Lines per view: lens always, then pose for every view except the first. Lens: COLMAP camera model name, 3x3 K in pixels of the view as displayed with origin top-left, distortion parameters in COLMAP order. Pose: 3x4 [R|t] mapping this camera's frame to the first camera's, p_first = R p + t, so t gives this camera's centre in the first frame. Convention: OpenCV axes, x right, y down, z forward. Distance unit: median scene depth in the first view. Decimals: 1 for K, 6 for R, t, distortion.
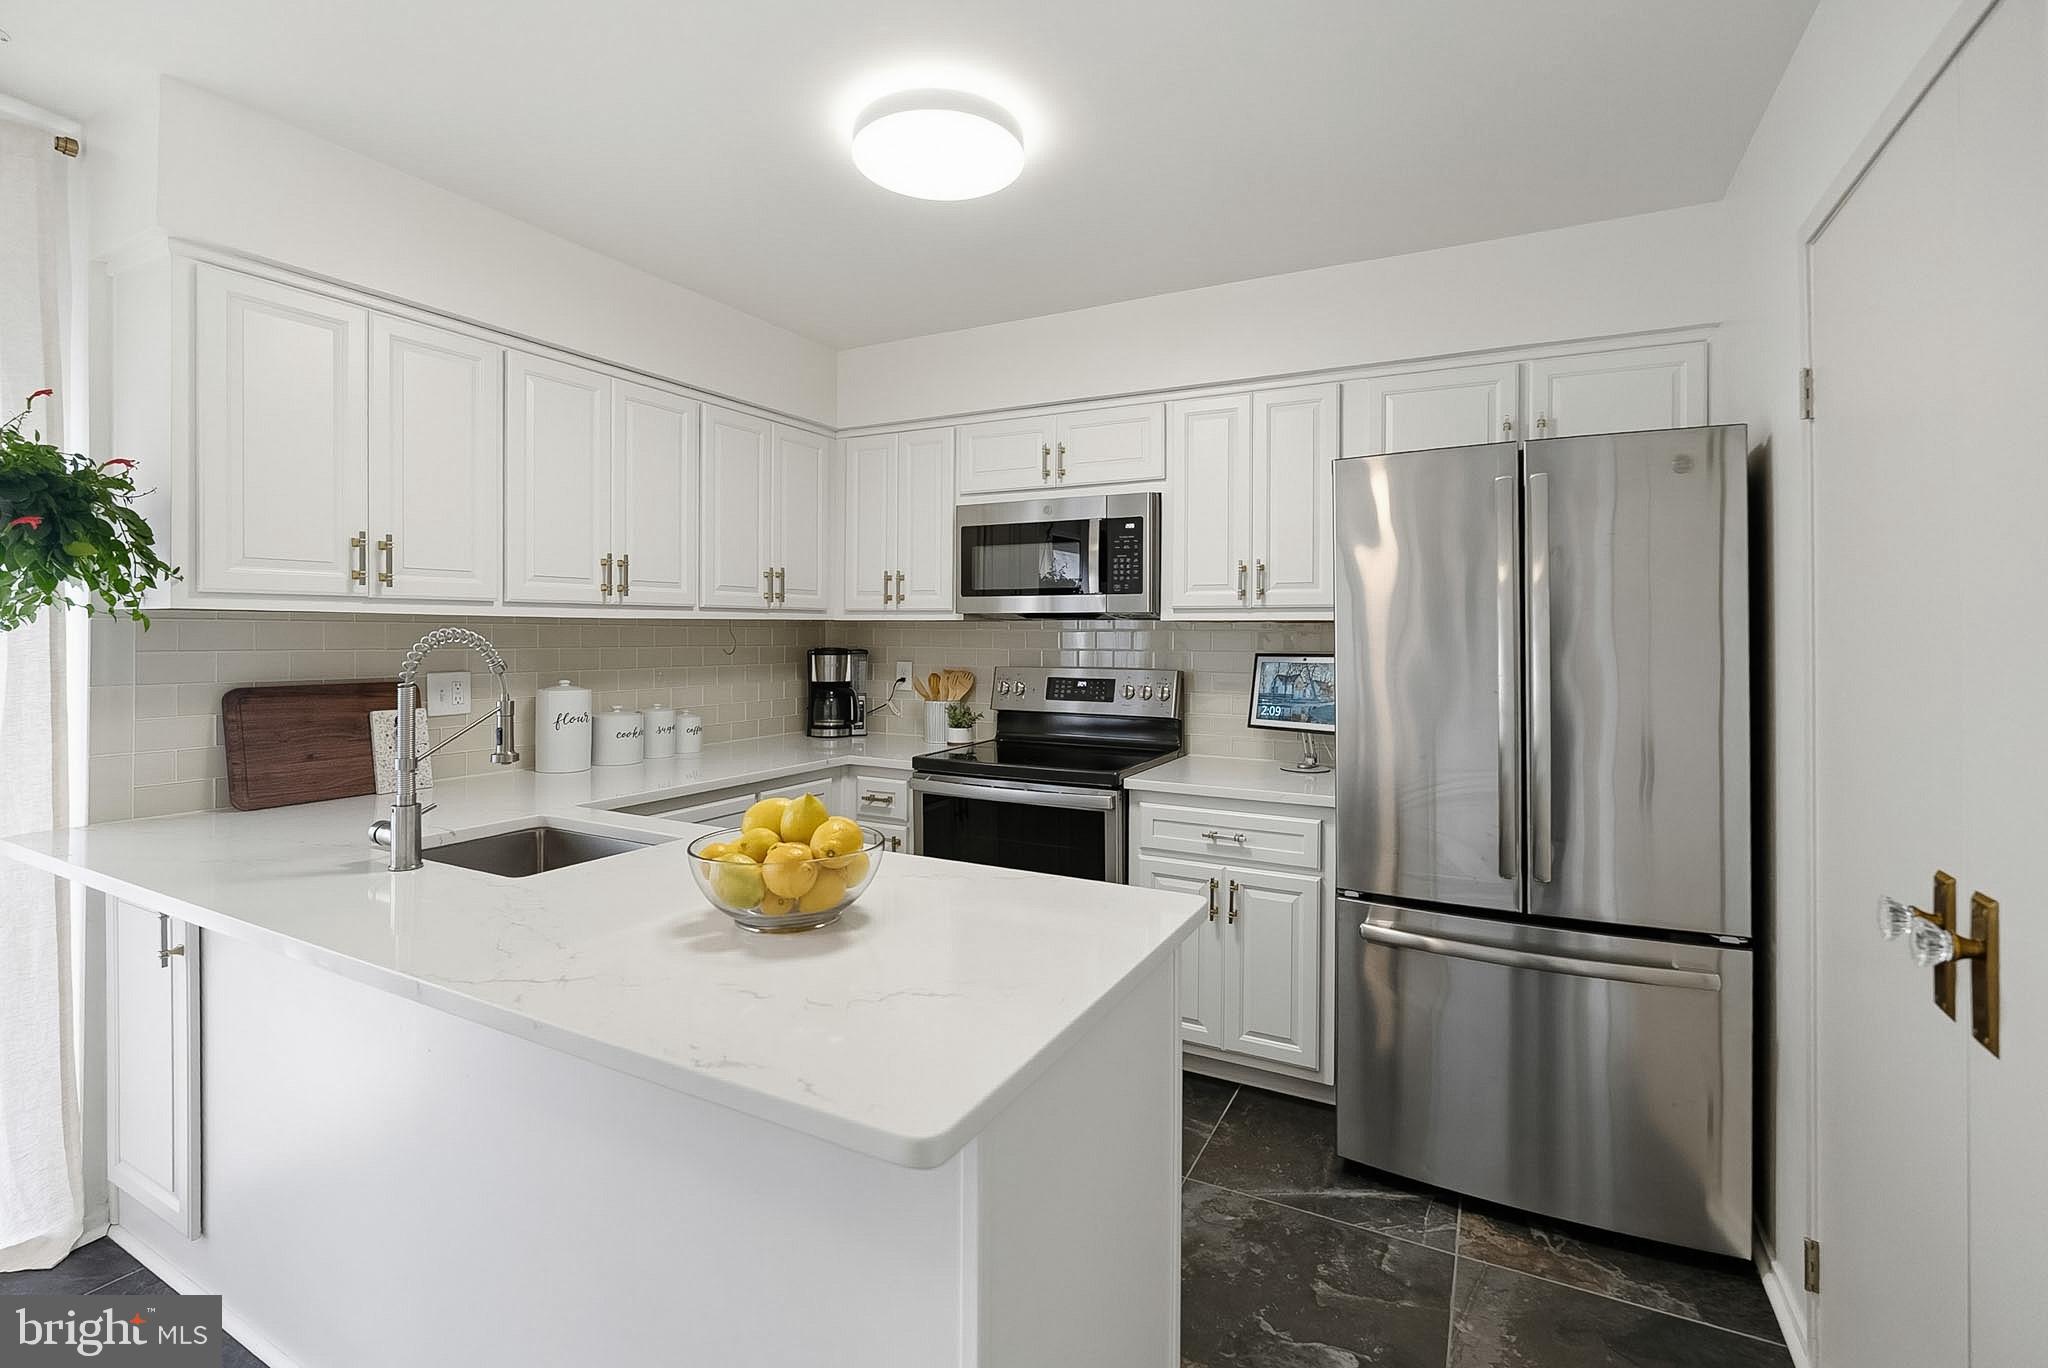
lens RADIAL K [[924.8, 0, 1017.5], [0, 924.8, 631.4], [0, 0, 1]] dist [-0.007657, 0.000680]
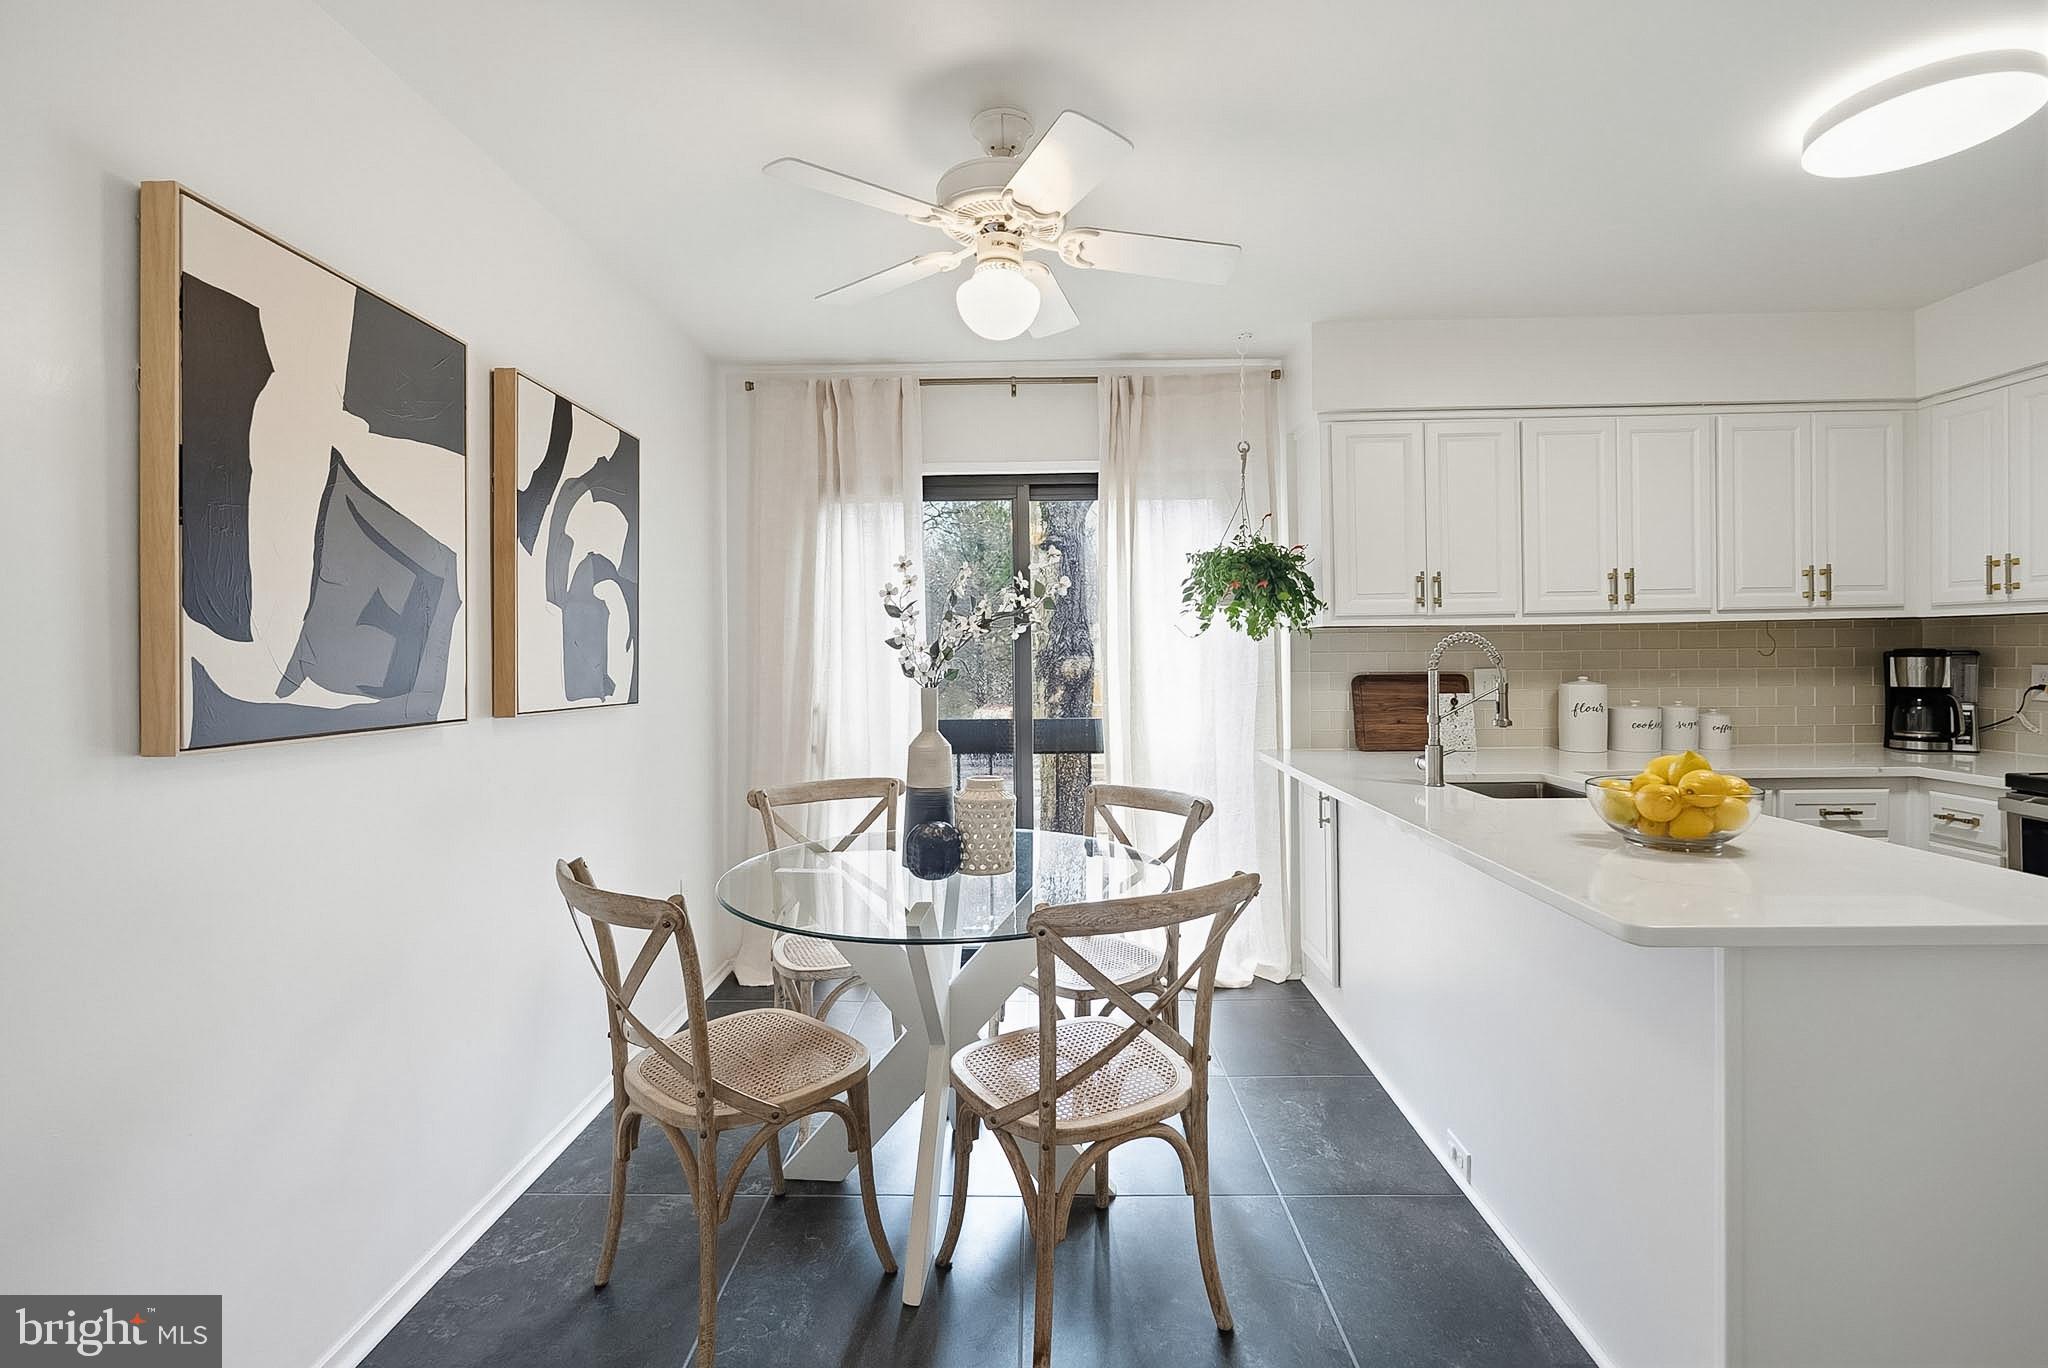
lens RADIAL K [[912.4, 0, 1018.2], [0, 912.4, 661.6], [0, 0, 1]] dist [-0.003224, 0.001026]
pose [[0.451497, -0.002421, -0.892269, 0.240301], [0.015858, 0.999860, 0.005311, 0.015550], [0.892131, -0.016547, 0.451473, -0.197880]]
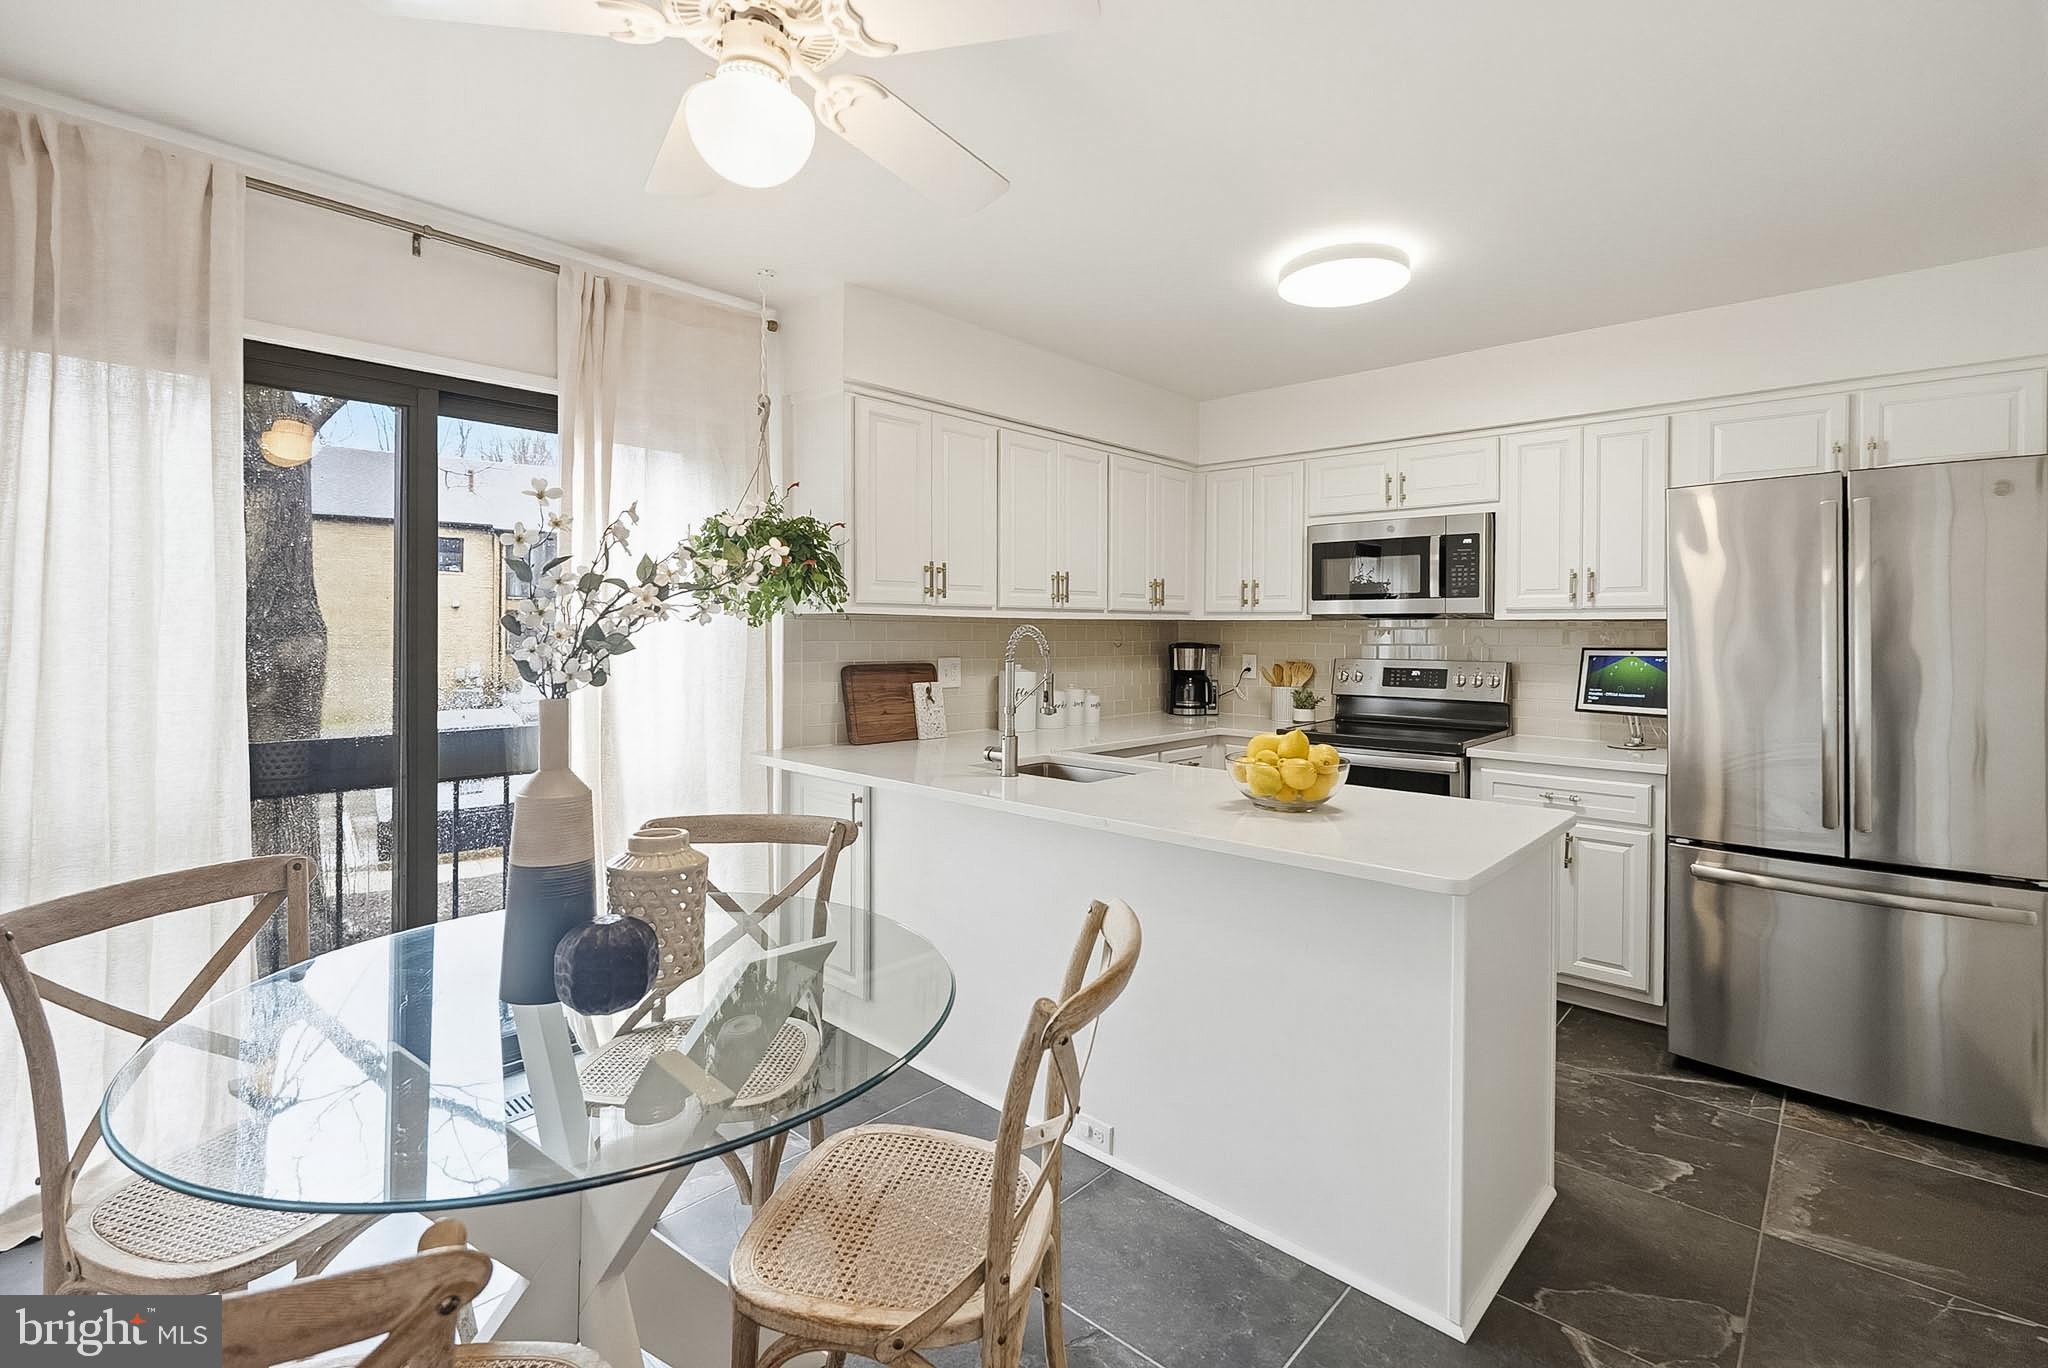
lens RADIAL K [[929.2, 0, 1021.1], [0, 929.2, 635.7], [0, 0, 1]] dist [-0.003343, 0.000084]
pose [[0.968312, 0.001604, -0.249740, -0.145001], [-0.000492, 0.999990, 0.004518, 0.004258], [0.249745, -0.004252, 0.968302, -0.329132]]
